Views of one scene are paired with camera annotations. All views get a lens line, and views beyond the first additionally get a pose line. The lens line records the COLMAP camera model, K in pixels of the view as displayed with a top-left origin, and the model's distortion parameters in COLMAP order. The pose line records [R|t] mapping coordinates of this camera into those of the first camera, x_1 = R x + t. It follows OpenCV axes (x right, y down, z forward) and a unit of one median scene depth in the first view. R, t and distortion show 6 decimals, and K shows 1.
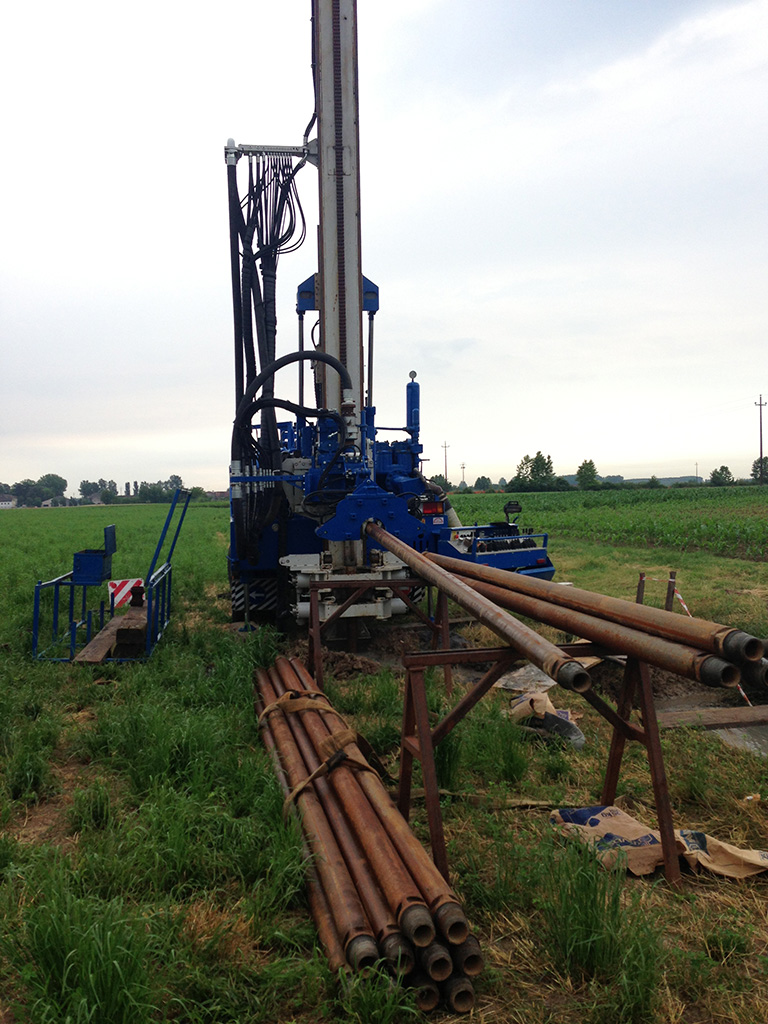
lens RADIAL K [[930.3, 0, 384.0], [0, 930.3, 512.0], [0, 0, 1]] dist [0.087128, -0.211392]
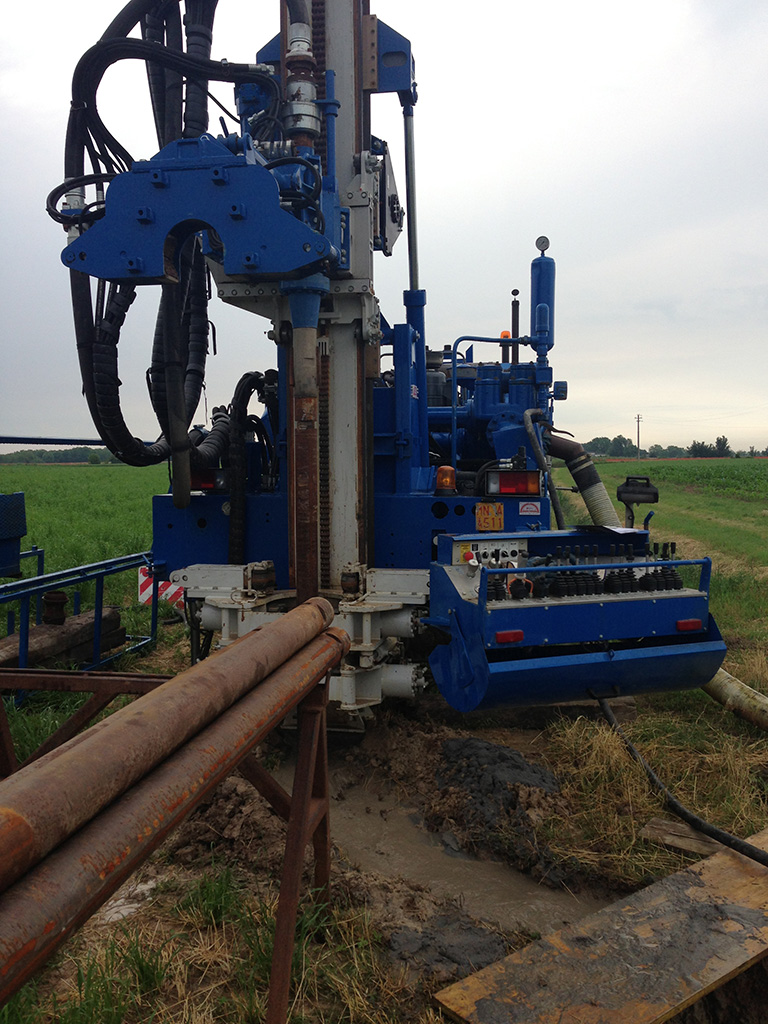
lens RADIAL K [[930.3, 0, 384.0], [0, 930.3, 512.0], [0, 0, 1]] dist [0.087128, -0.211392]
pose [[0.946540, 0.045439, -0.319370, 0.157801], [-0.030833, 0.998241, 0.050646, -0.013018], [0.321110, -0.038091, 0.946276, 0.521733]]
